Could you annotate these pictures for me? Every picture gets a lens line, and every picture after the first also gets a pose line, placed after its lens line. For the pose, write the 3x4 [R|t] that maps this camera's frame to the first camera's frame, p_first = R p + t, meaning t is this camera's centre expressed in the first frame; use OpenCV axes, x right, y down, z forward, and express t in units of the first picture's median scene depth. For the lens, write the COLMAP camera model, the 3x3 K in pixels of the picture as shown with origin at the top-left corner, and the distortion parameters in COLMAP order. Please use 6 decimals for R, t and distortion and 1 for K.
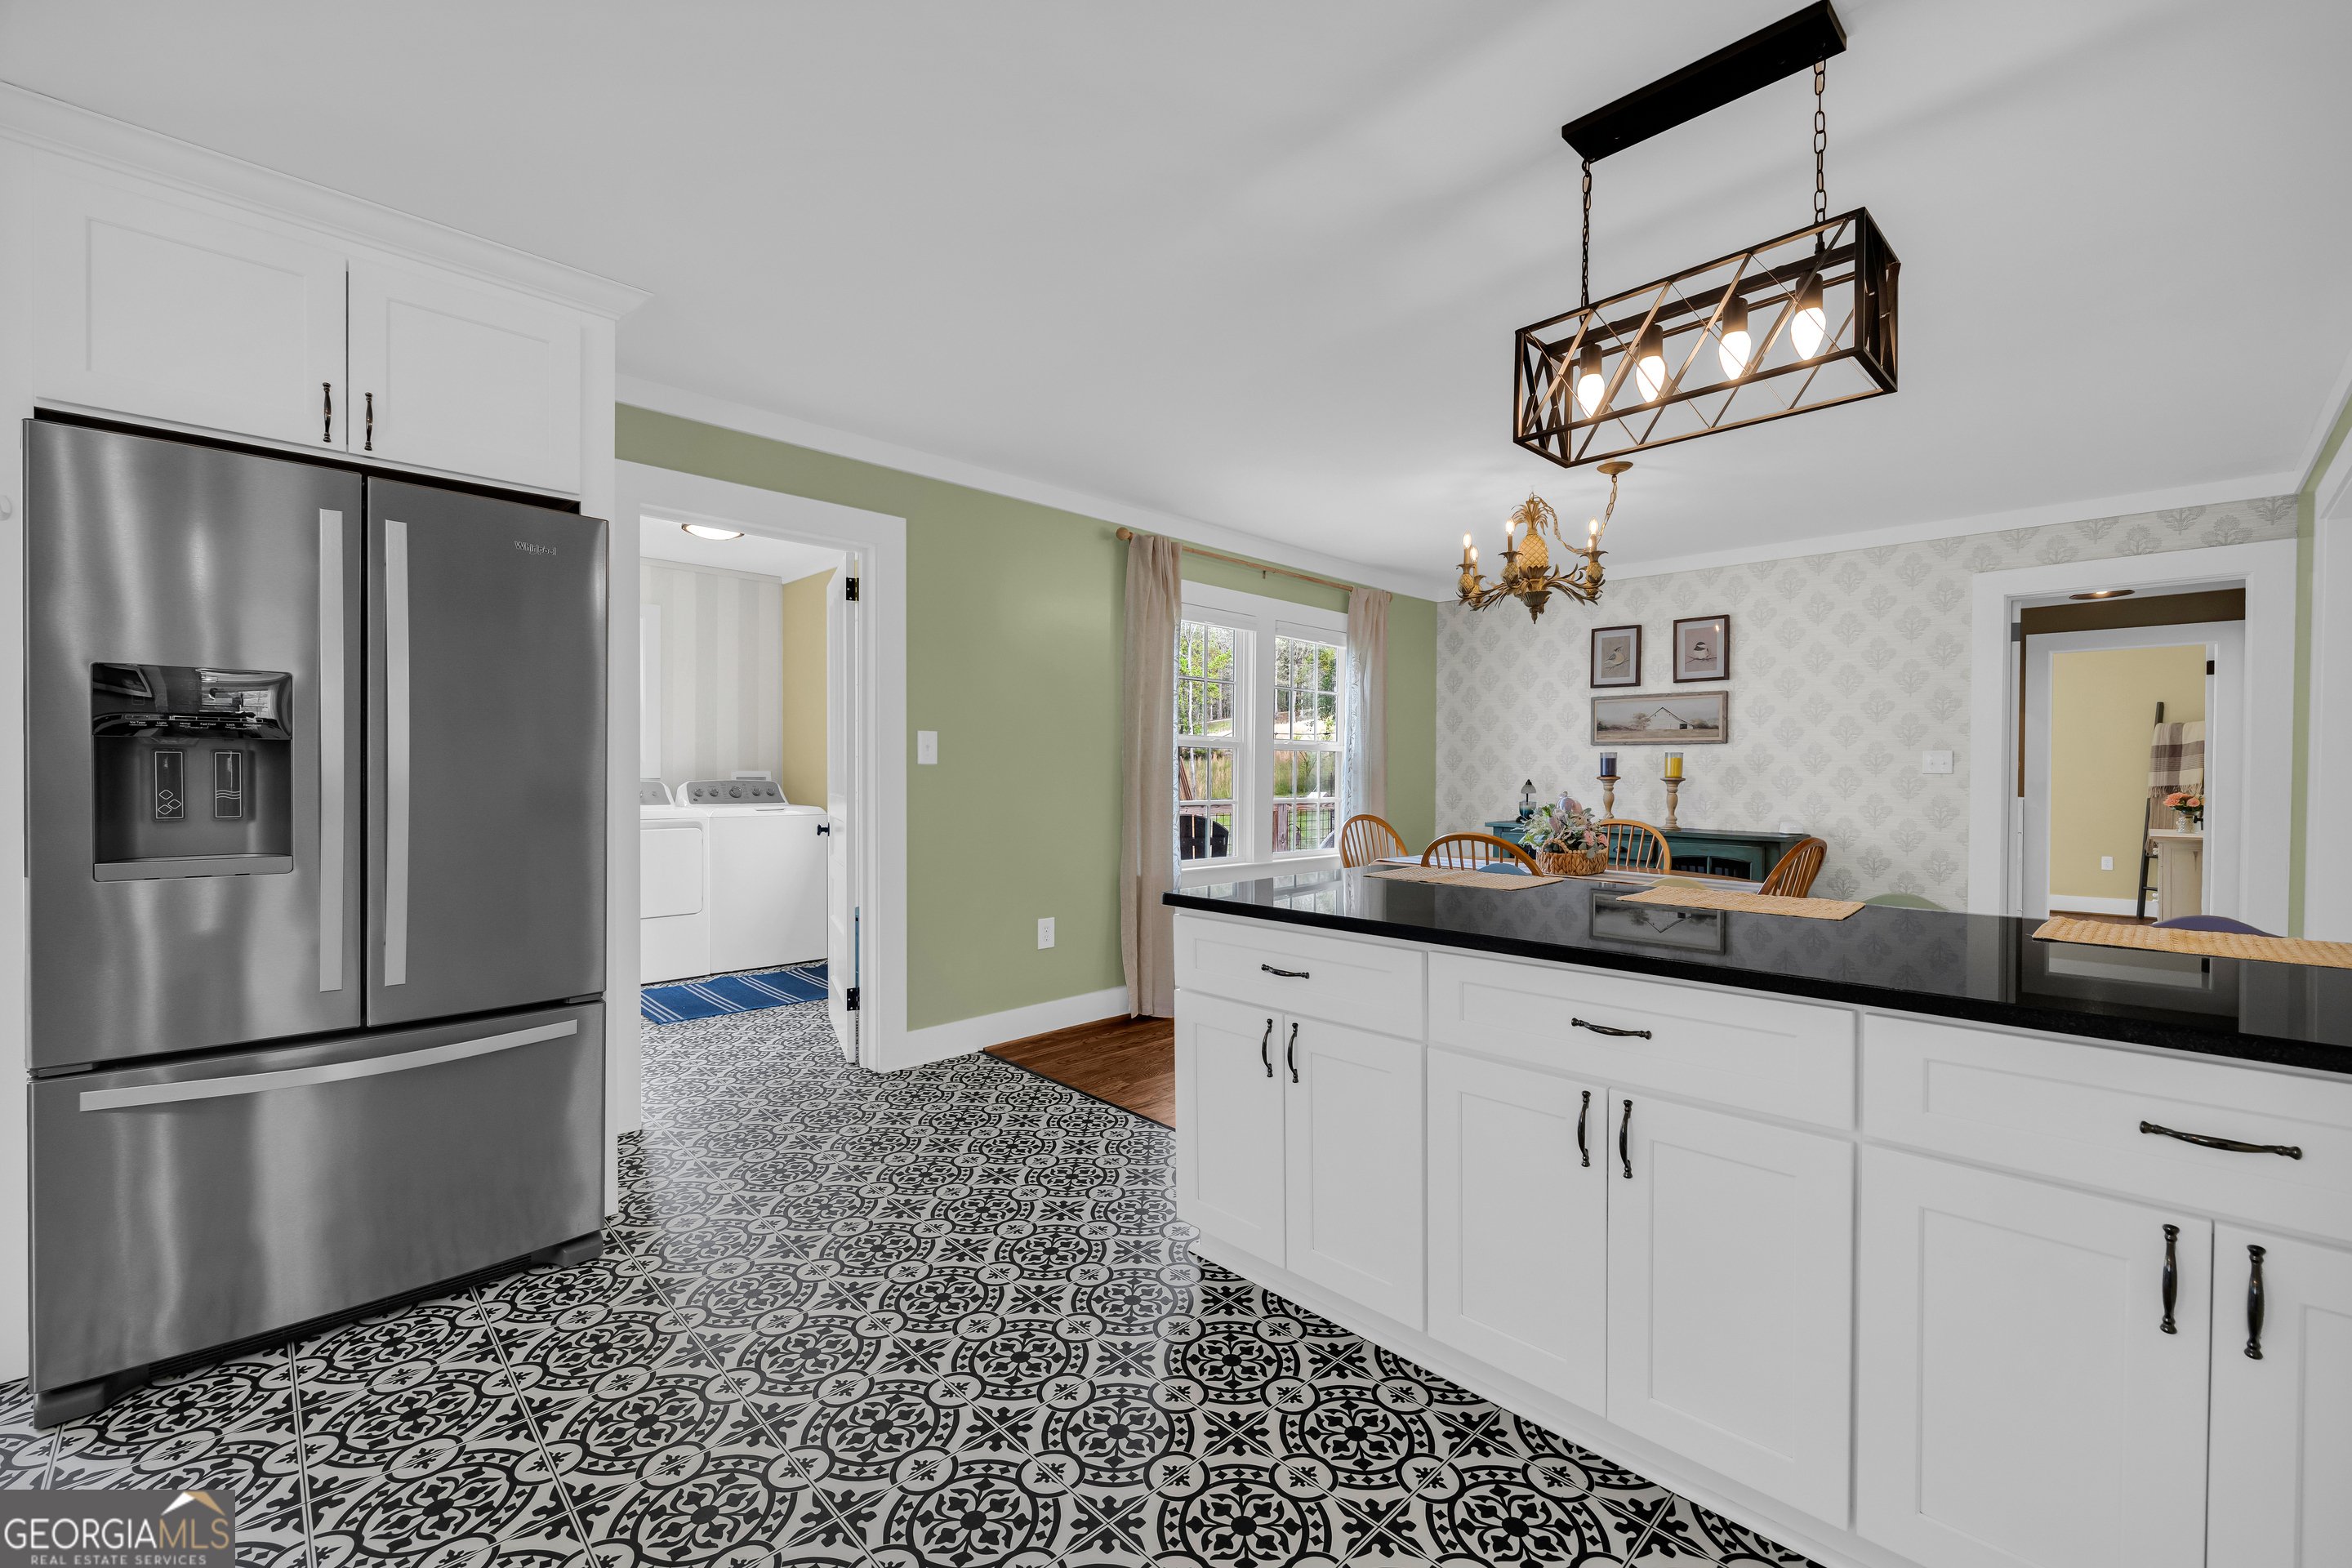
lens RADIAL K [[945.5, 0, 1171.7], [0, 945.5, 784.6], [0, 0, 1]] dist [-0.004657, -0.000056]
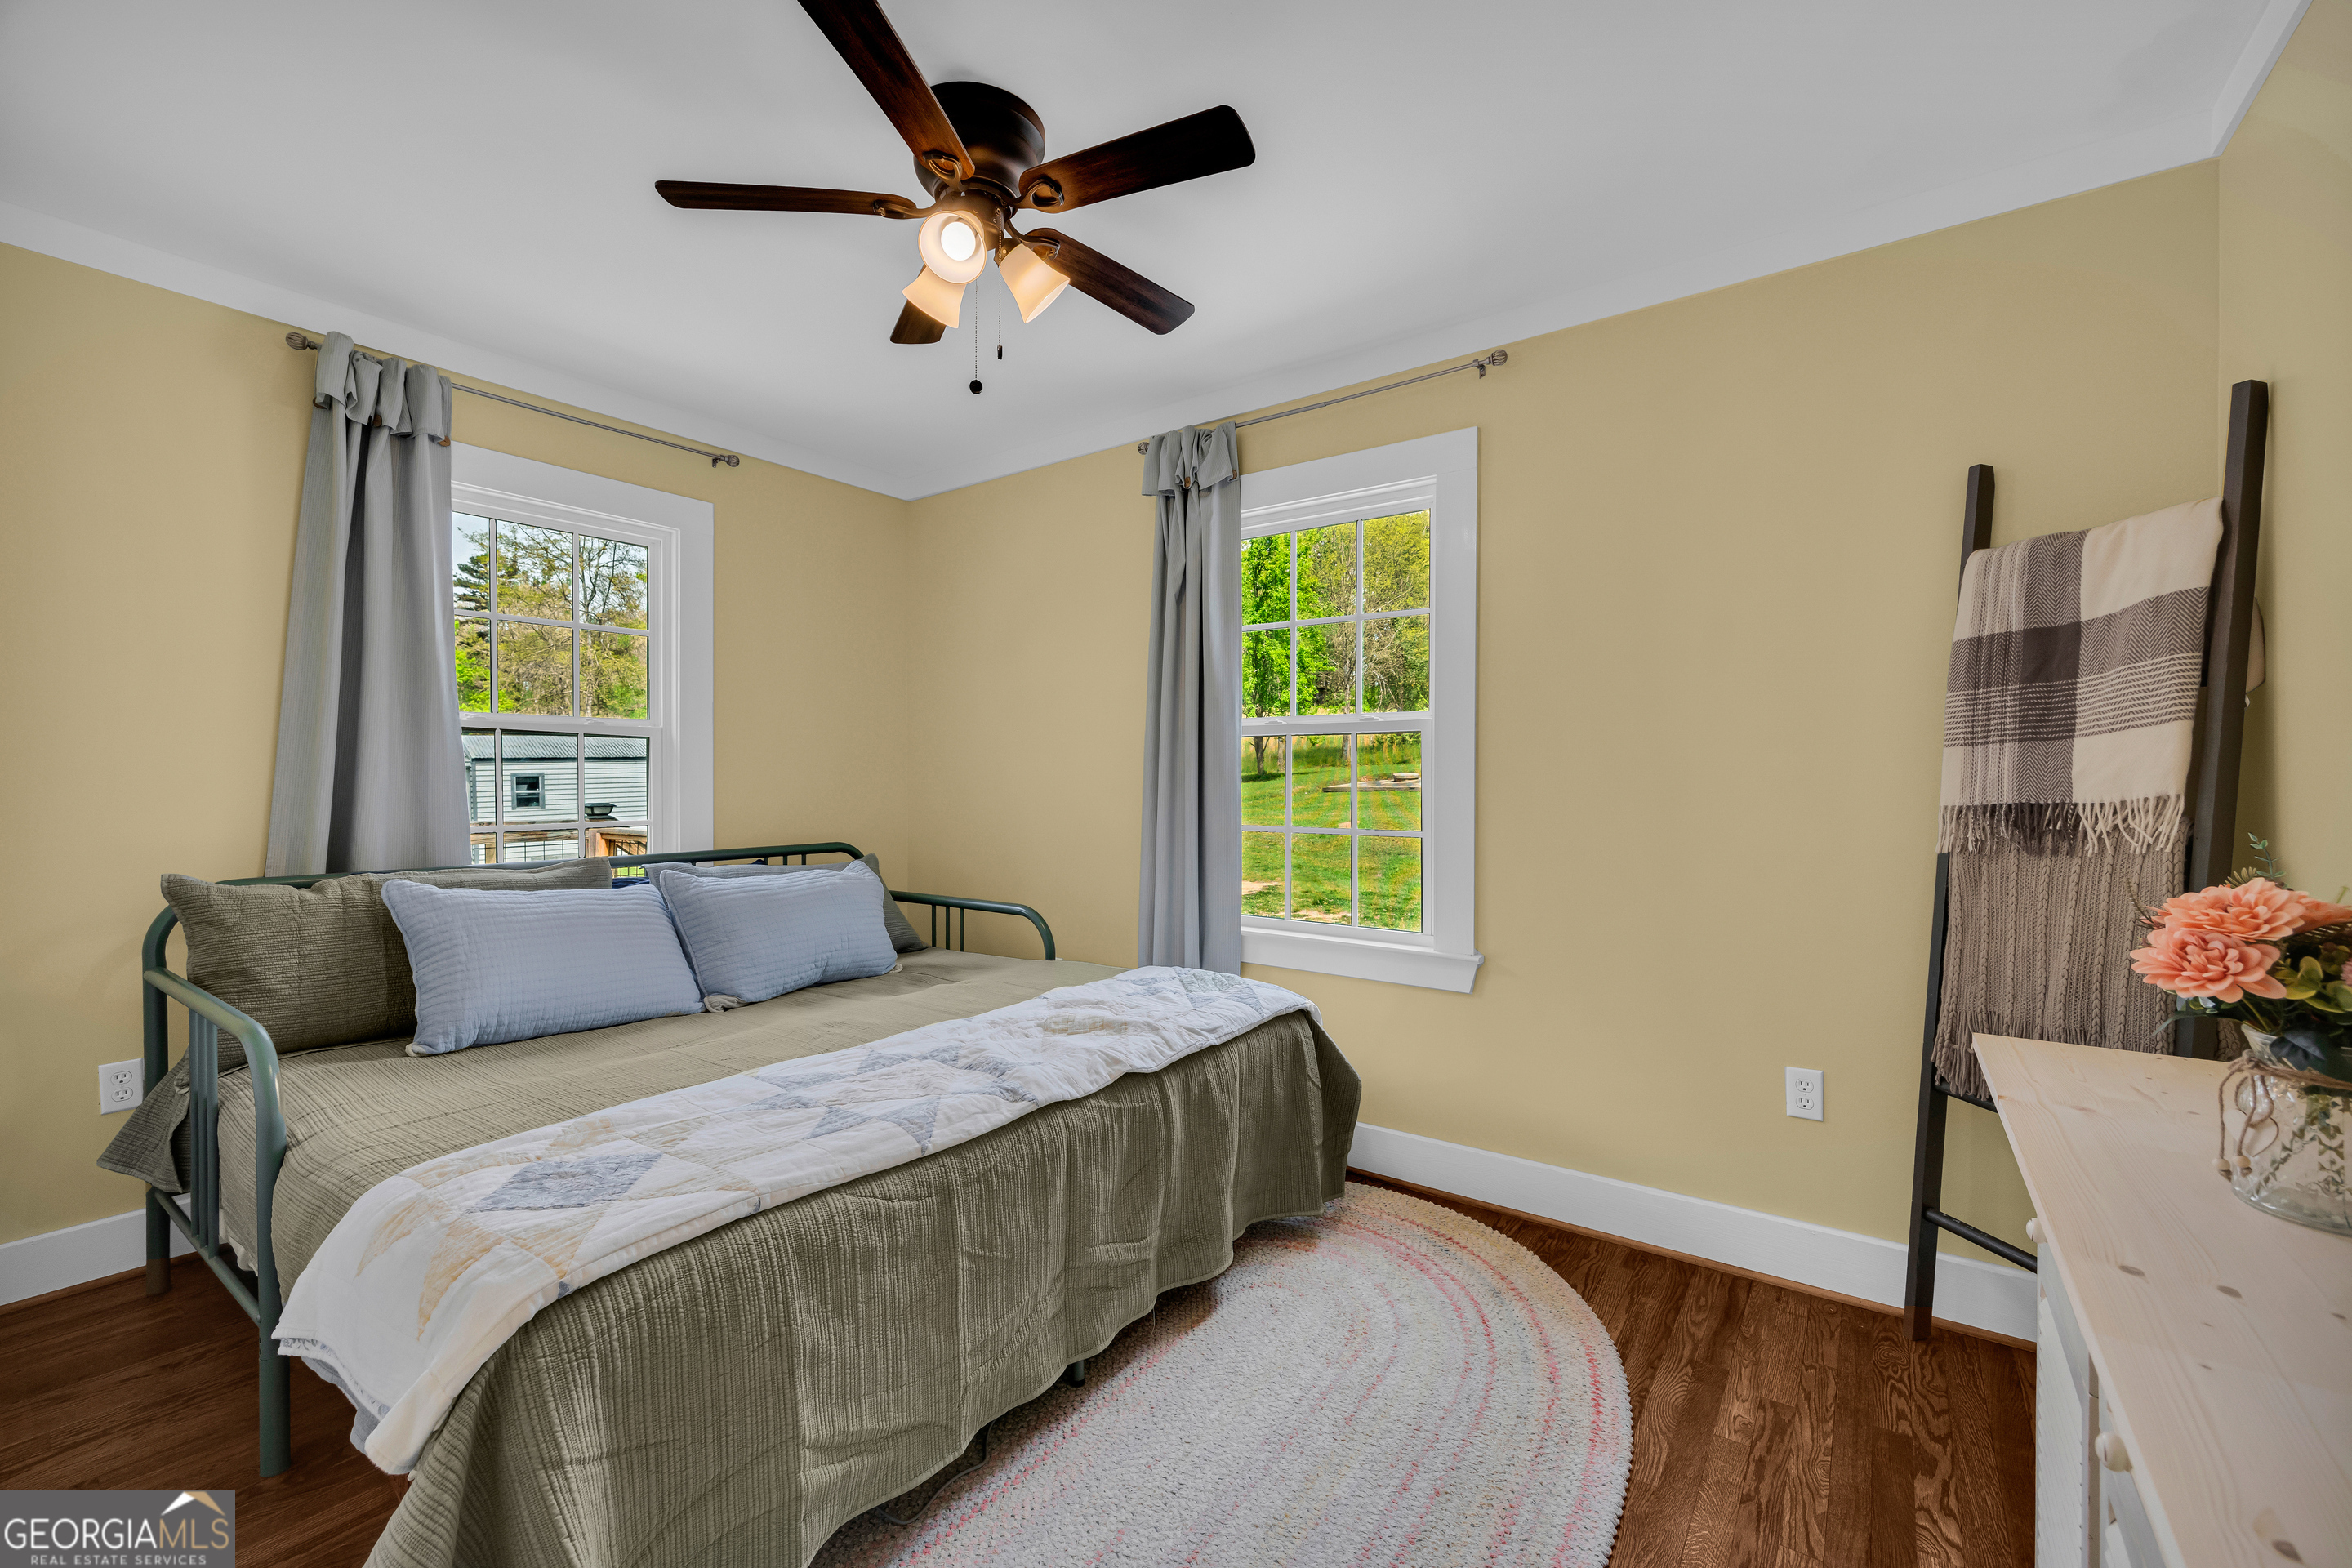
lens RADIAL K [[945.5, 0, 1185.2], [0, 945.5, 775.5], [0, 0, 1]] dist [-0.004657, -0.000056]
pose [[0.982768, -0.005727, 0.184753, 0.802033], [0.006299, 0.999977, -0.002511, -0.006641], [-0.184734, 0.003631, 0.982782, 0.798208]]
